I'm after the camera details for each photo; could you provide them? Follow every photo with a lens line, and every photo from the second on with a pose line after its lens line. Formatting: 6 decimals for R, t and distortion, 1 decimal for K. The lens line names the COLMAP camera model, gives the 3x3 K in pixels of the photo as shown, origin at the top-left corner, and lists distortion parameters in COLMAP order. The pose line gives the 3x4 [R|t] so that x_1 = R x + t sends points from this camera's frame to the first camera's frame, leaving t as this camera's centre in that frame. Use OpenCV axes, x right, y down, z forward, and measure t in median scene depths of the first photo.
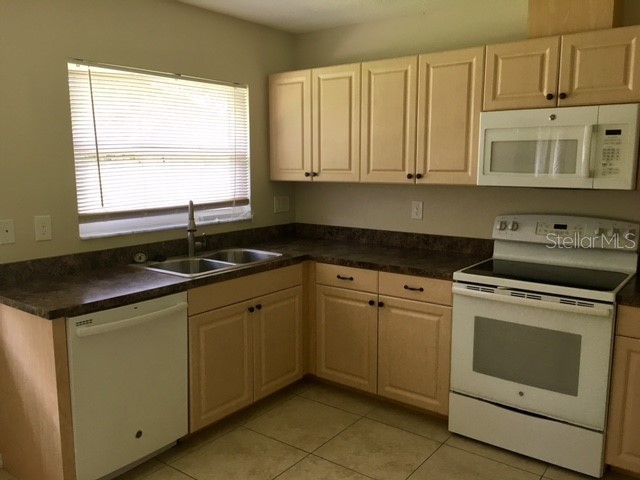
lens RADIAL K [[546.2, 0, 320.0], [0, 546.2, 240.0], [0, 0, 1]] dist [0.089363, -0.146299]
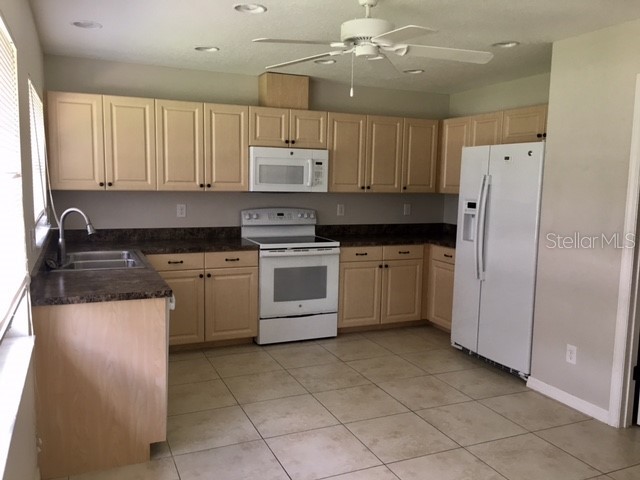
lens RADIAL K [[546.2, 0, 320.0], [0, 546.2, 240.0], [0, 0, 1]] dist [0.089363, -0.146299]
pose [[0.488552, -0.087951, 0.868091, -1.011510], [0.107481, 0.993396, 0.040157, -0.000139], [-0.865890, 0.073684, 0.494779, 0.040811]]
